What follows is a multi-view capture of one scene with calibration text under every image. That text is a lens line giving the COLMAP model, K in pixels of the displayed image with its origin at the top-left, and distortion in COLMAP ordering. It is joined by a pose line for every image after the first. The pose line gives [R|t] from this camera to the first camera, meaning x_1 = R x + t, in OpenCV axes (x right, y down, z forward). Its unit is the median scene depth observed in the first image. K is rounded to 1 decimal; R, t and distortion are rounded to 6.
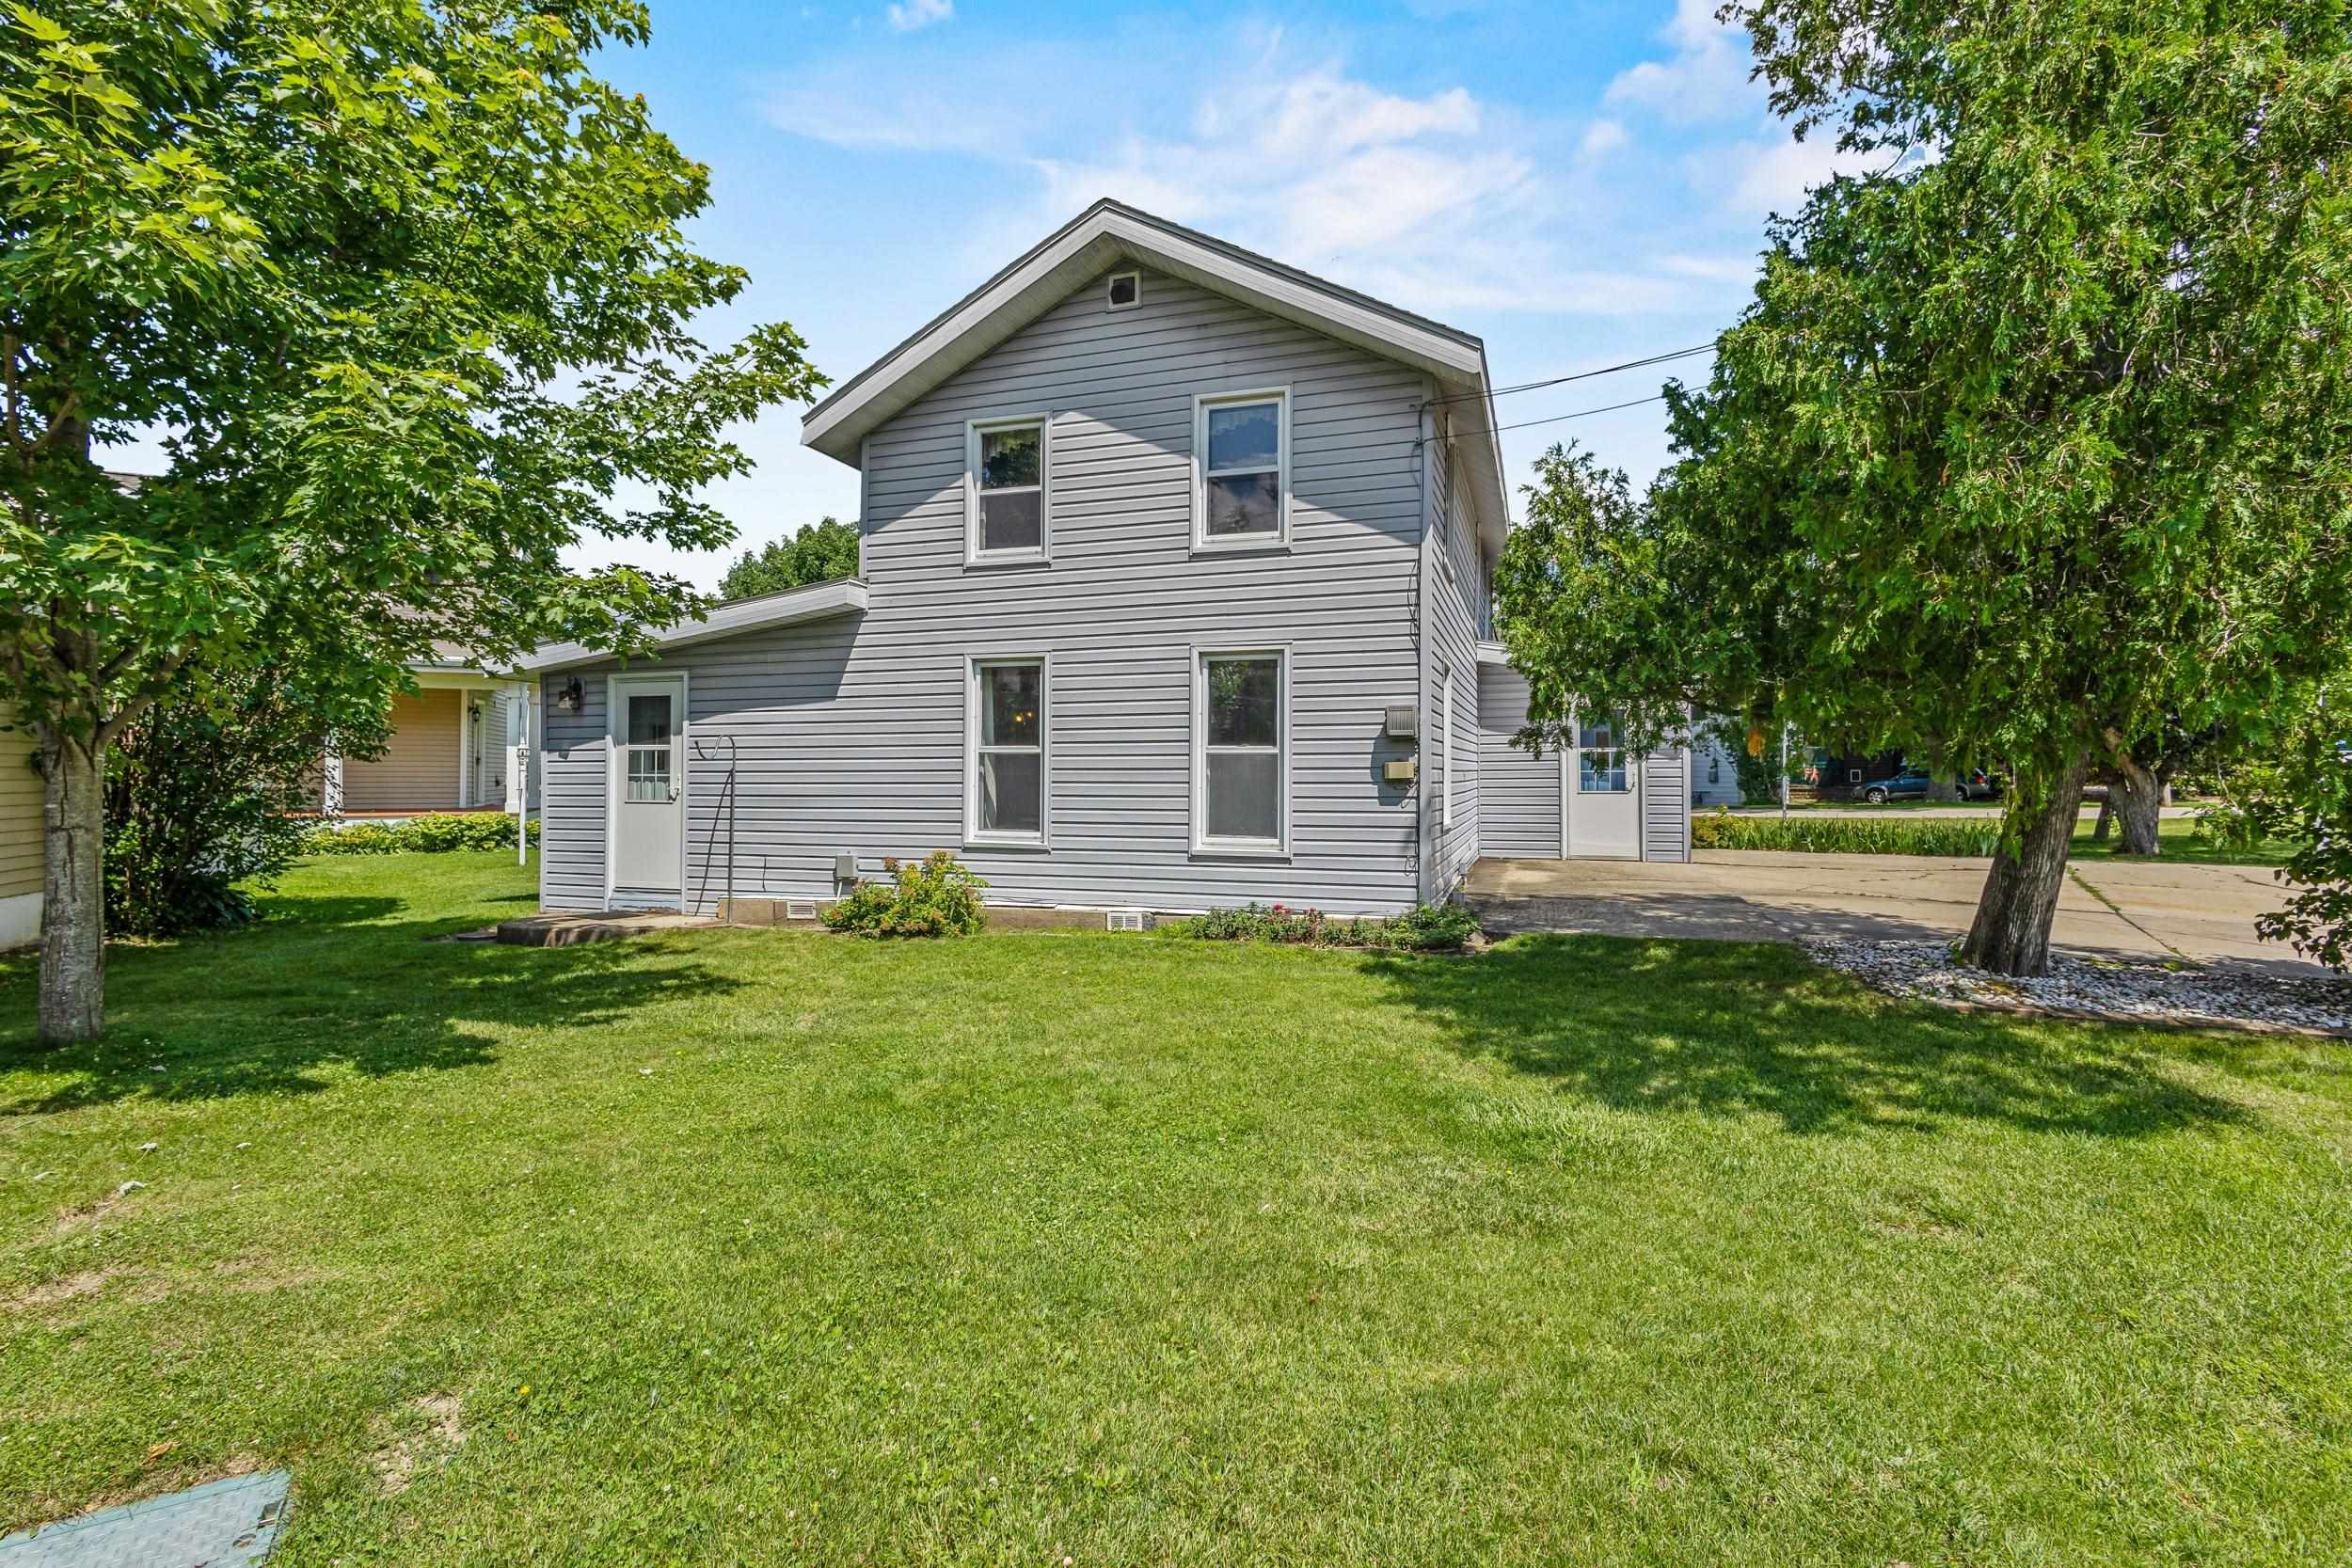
lens RADIAL K [[1087.0, 0, 1176.7], [0, 1087.0, 776.0], [0, 0, 1]] dist [0.009786, -0.003464]
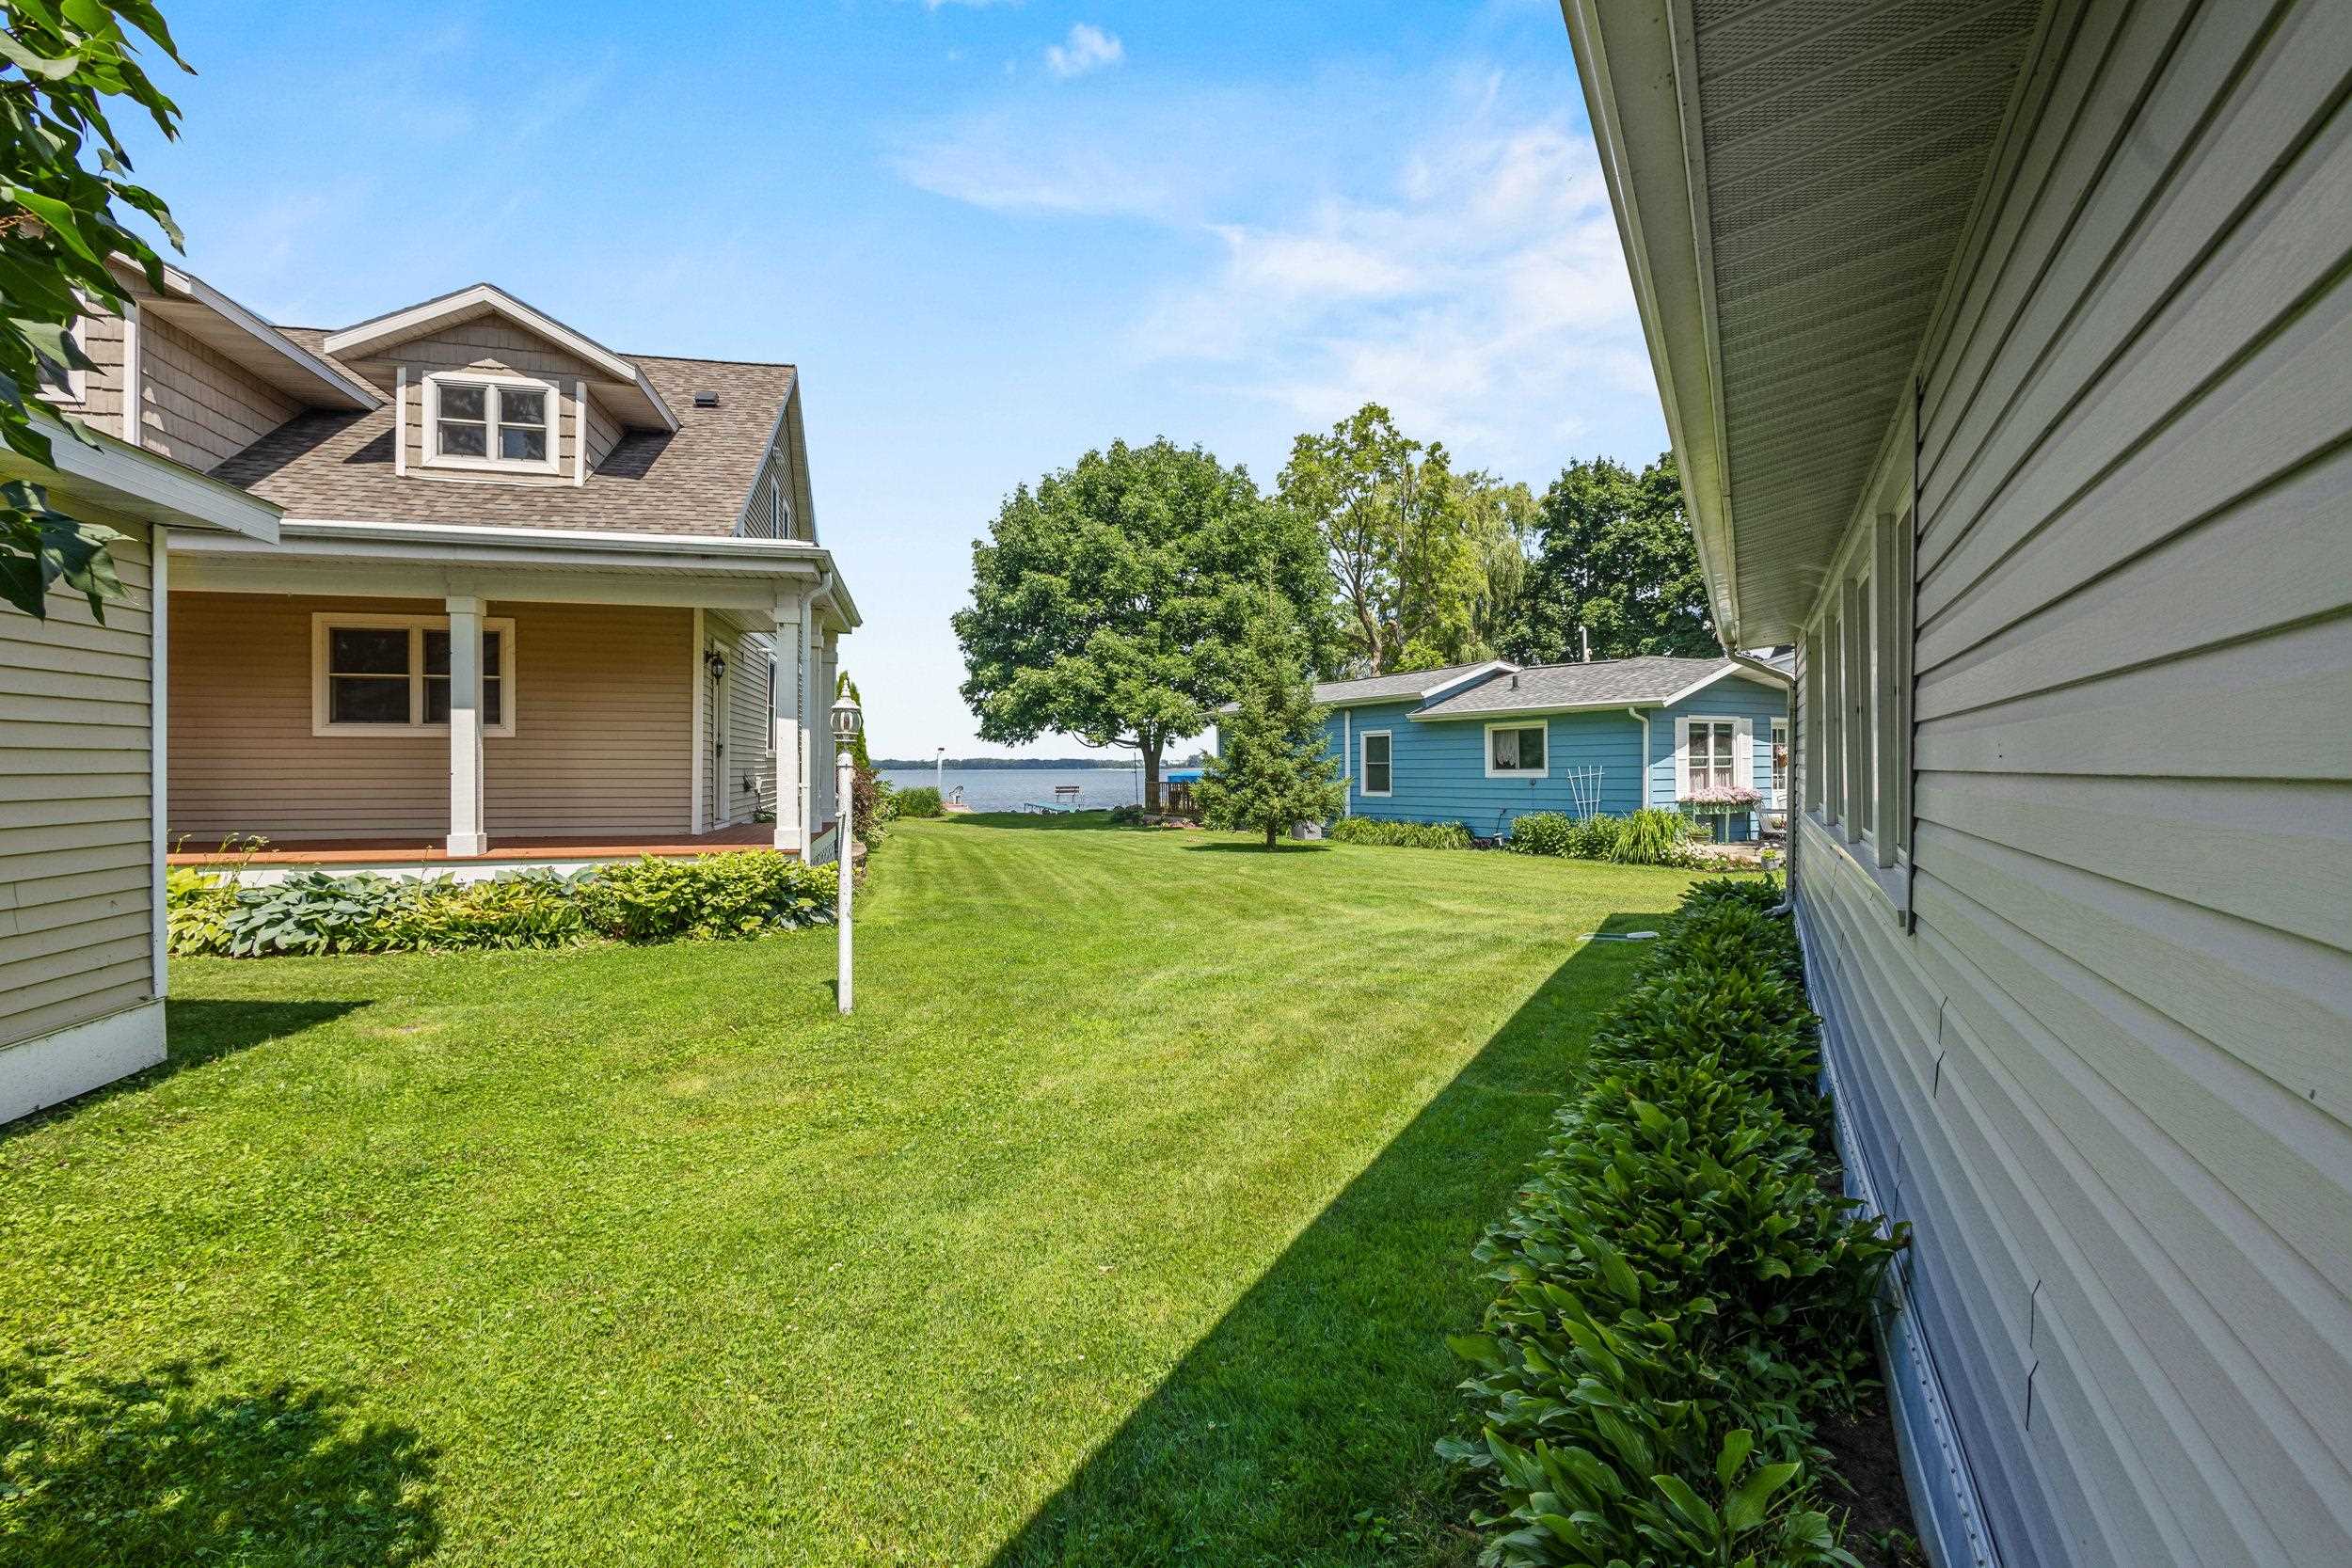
lens RADIAL K [[1087.0, 0, 1178.4], [0, 1087.0, 770.9], [0, 0, 1]] dist [0.009786, -0.003464]
pose [[0.987748, -0.003511, -0.156021, -0.321246], [0.003781, 0.999992, 0.001432, -0.002604], [0.156015, -0.002004, 0.987753, 0.483824]]
